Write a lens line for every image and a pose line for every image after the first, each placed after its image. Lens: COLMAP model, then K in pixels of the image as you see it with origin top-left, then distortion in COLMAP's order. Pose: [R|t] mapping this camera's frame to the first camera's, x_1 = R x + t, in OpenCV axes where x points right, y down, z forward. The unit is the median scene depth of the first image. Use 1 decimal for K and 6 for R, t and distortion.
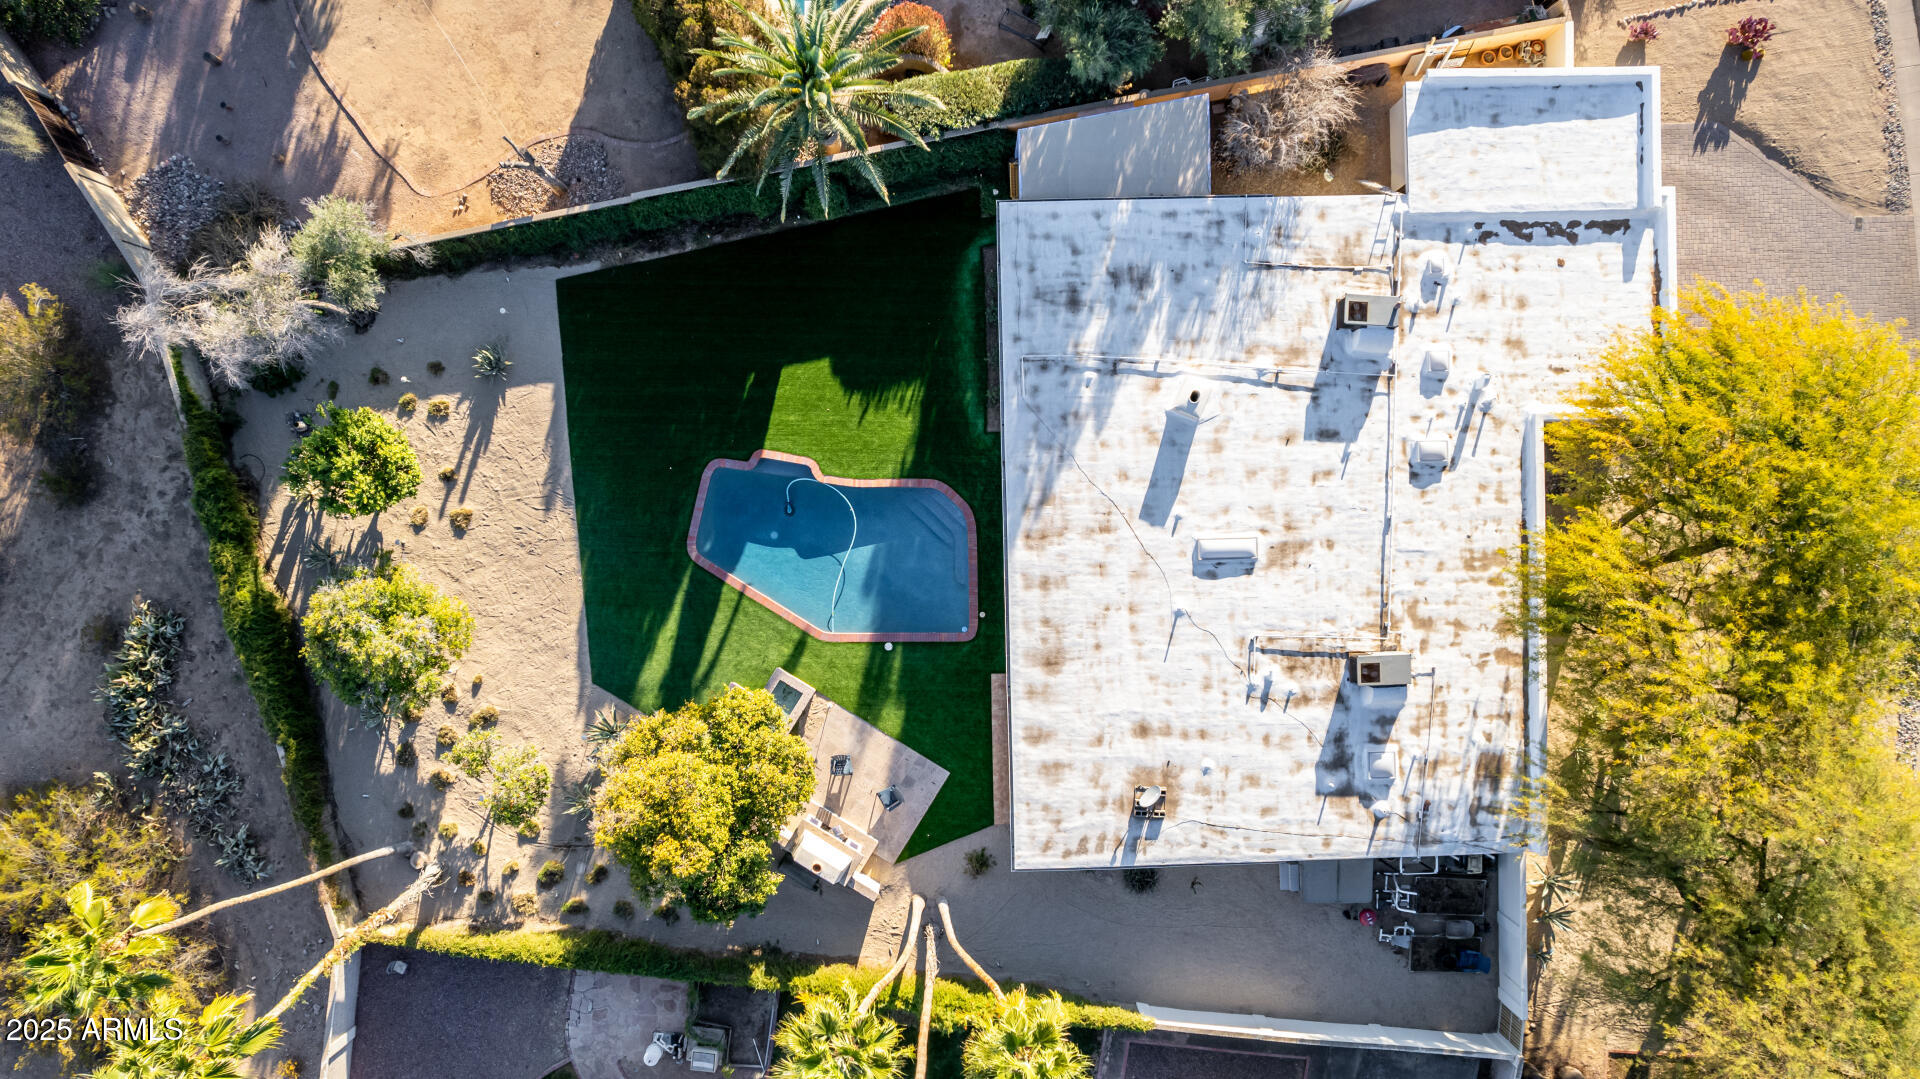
lens RADIAL K [[1228.7, 0, 973.0], [0, 1228.7, 542.3], [0, 0, 1]] dist [-0.051850, 0.030893]
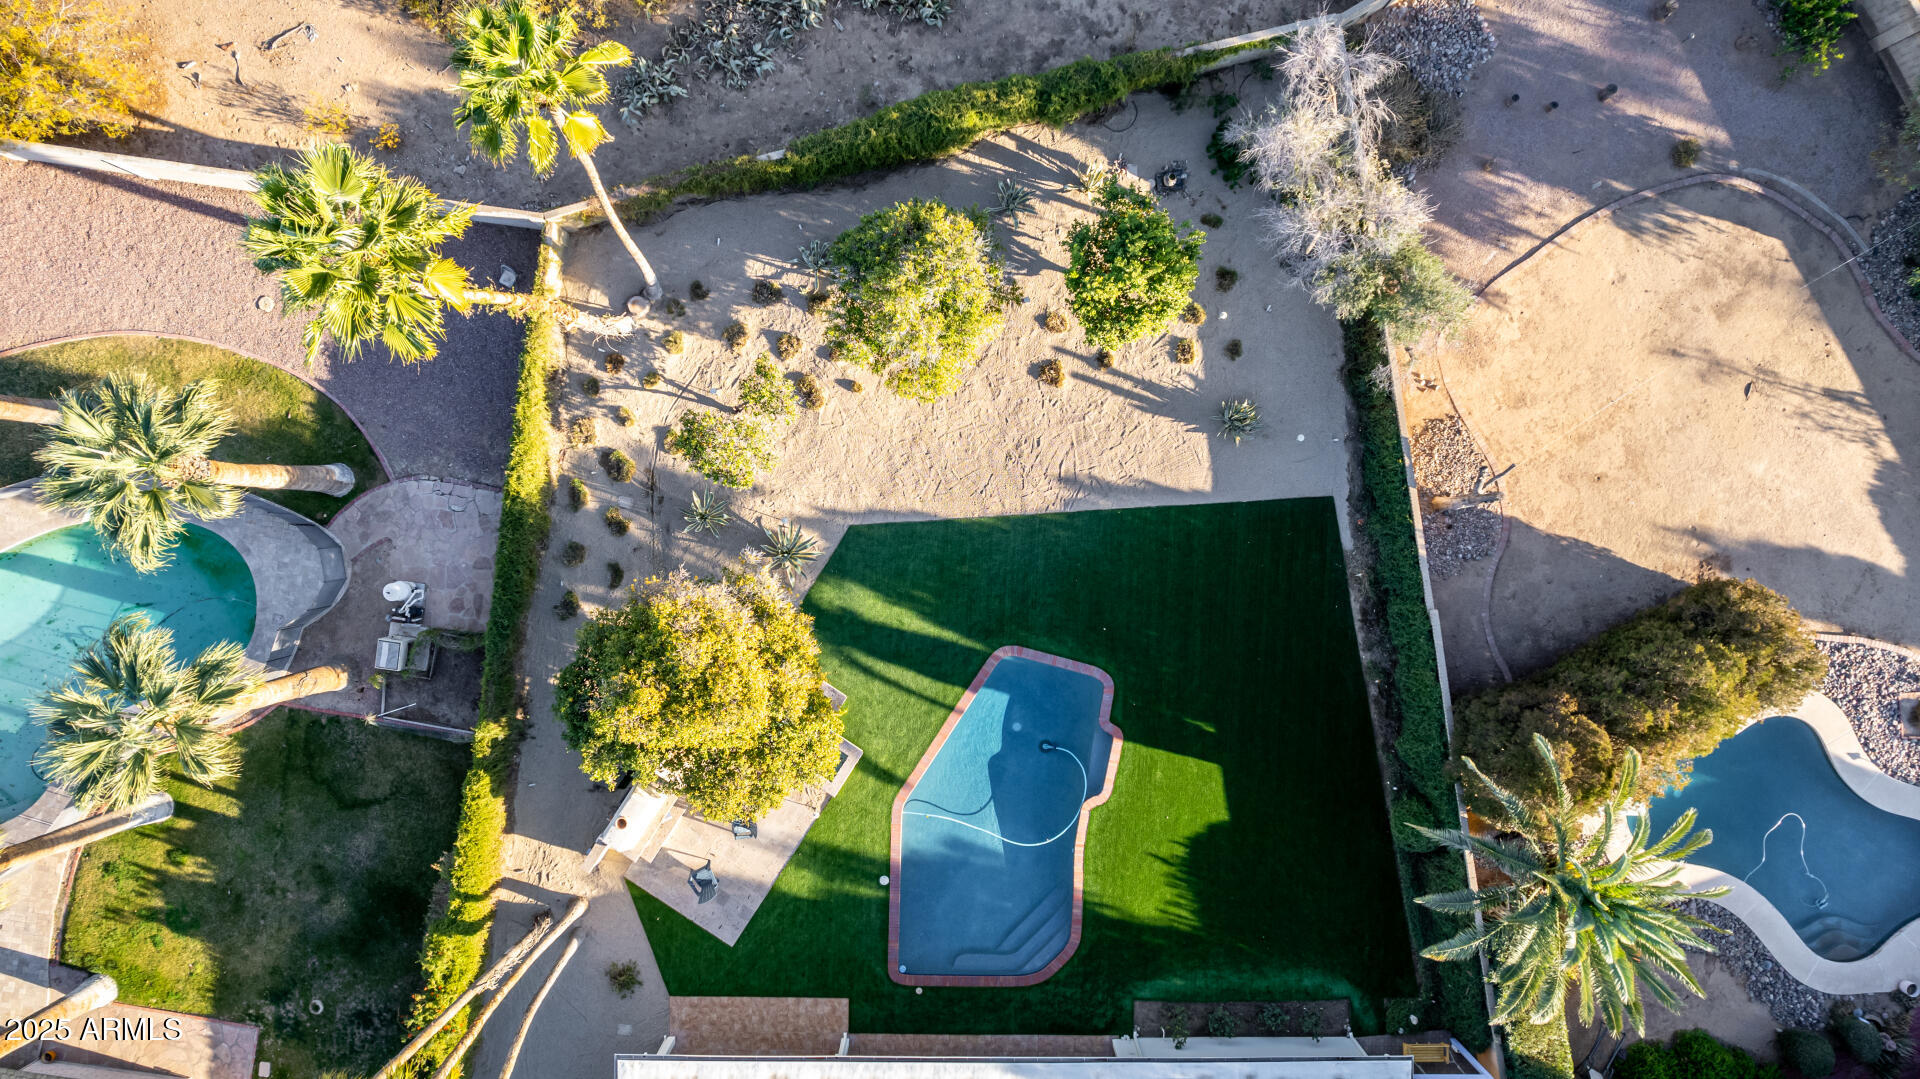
lens RADIAL K [[1228.7, 0, 965.5], [0, 1228.7, 536.3], [0, 0, 1]] dist [-0.051850, 0.030893]
pose [[-0.028888, 0.999401, 0.019031, -0.323267], [-0.999311, -0.028431, -0.023863, 0.056475], [-0.023308, -0.019707, 0.999534, 0.165082]]
